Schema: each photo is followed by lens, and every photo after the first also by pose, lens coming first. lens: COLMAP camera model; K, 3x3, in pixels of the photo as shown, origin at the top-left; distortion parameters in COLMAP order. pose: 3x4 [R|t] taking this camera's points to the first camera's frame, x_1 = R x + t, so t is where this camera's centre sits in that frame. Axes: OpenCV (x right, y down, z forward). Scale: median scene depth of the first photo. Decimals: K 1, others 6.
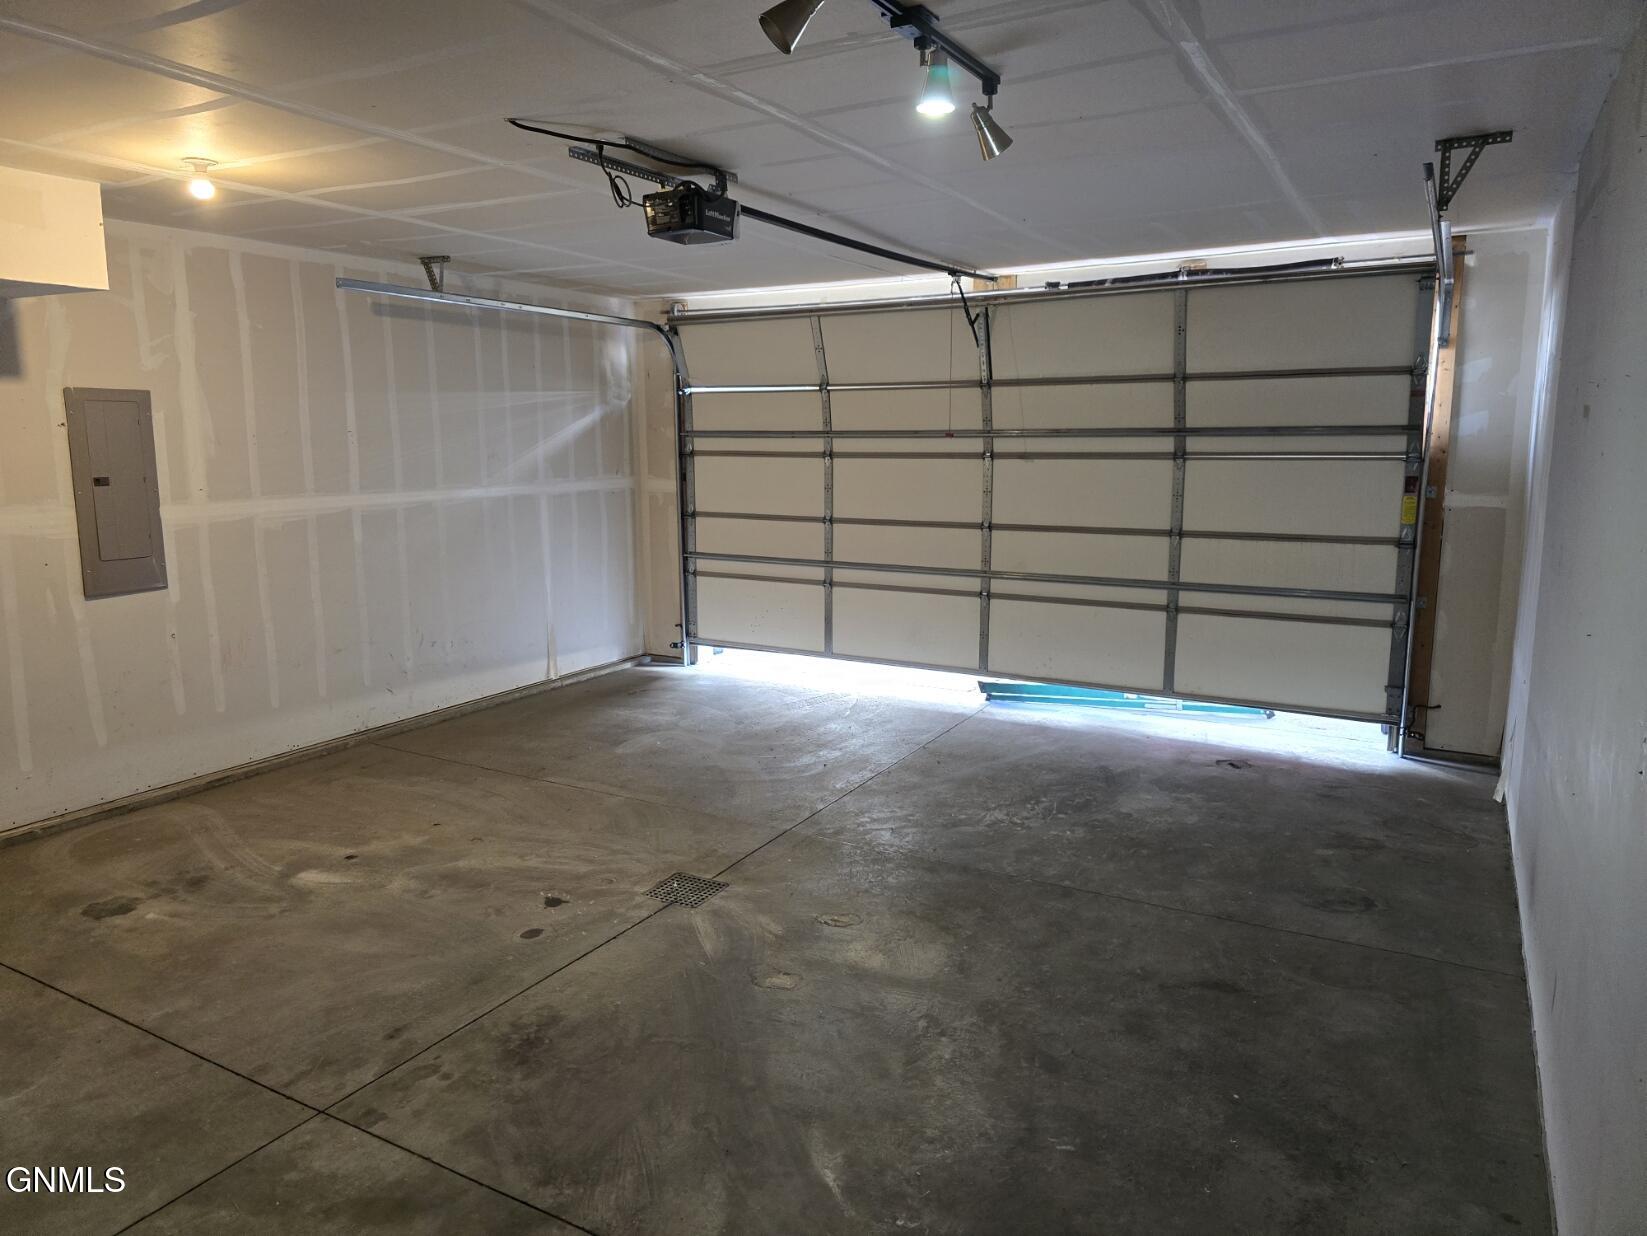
lens RADIAL K [[1099.7, 0, 826.2], [0, 1099.7, 610.6], [0, 0, 1]] dist [0.046924, -0.020696]
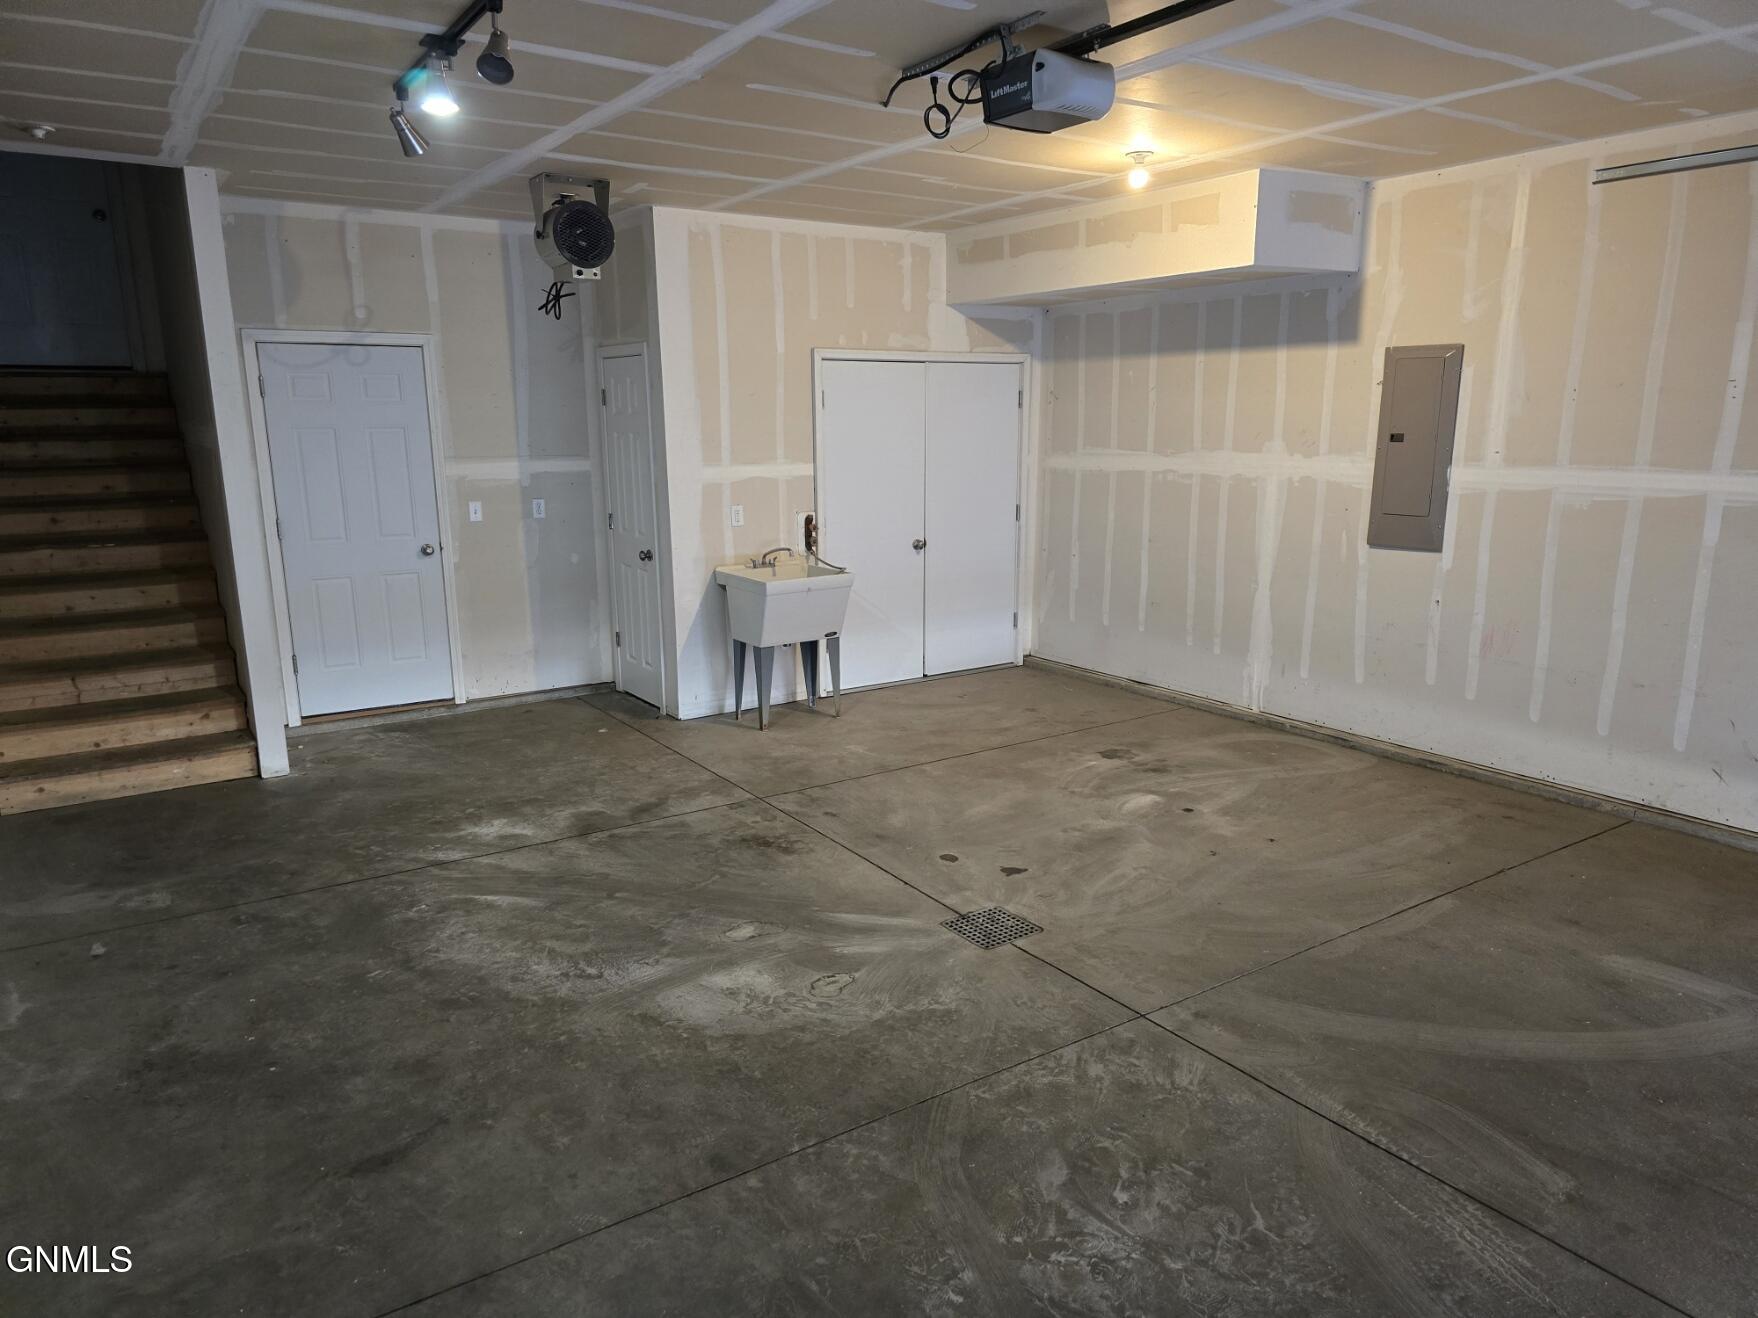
lens RADIAL K [[1173.8, 0, 884.8], [0, 1173.8, 674.1], [0, 0, 1]] dist [0.046924, -0.020696]
pose [[-0.445533, 0.201883, -0.872206, 0.653924], [-0.138003, 0.947112, 0.289714, -0.182771], [0.884565, 0.249444, -0.394110, 1.212954]]
